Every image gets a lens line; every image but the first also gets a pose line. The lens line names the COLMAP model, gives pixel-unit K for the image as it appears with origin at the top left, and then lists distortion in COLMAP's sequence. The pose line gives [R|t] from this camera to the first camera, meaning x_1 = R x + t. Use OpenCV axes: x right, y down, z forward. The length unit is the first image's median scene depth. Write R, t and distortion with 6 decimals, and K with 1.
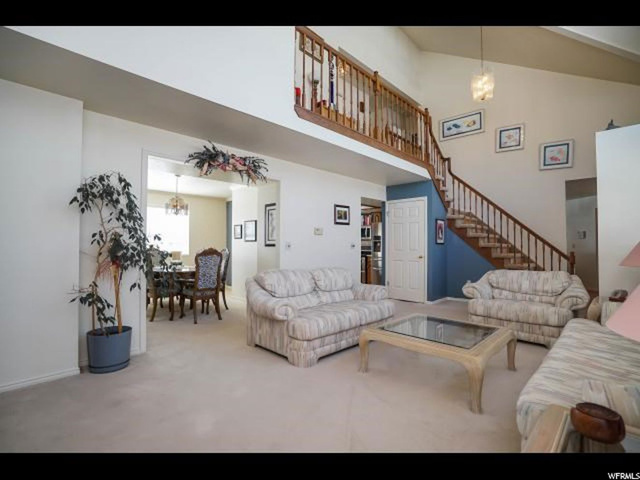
lens RADIAL K [[309.5, 0, 341.9], [0, 309.5, 241.8], [0, 0, 1]] dist [-0.034431, 0.002403]
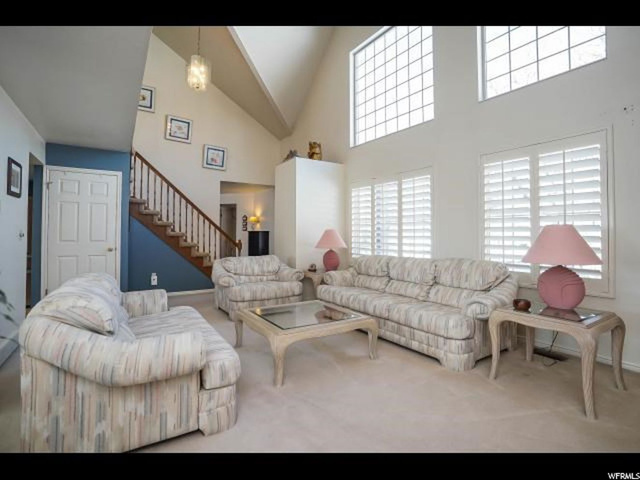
lens RADIAL K [[309.5, 0, 309.3], [0, 309.5, 228.6], [0, 0, 1]] dist [-0.034431, 0.002403]
pose [[0.265137, 0.017426, 0.964053, -0.346755], [-0.017146, 0.999764, -0.013355, -0.000669], [-0.964058, -0.012989, 0.265373, 0.331201]]
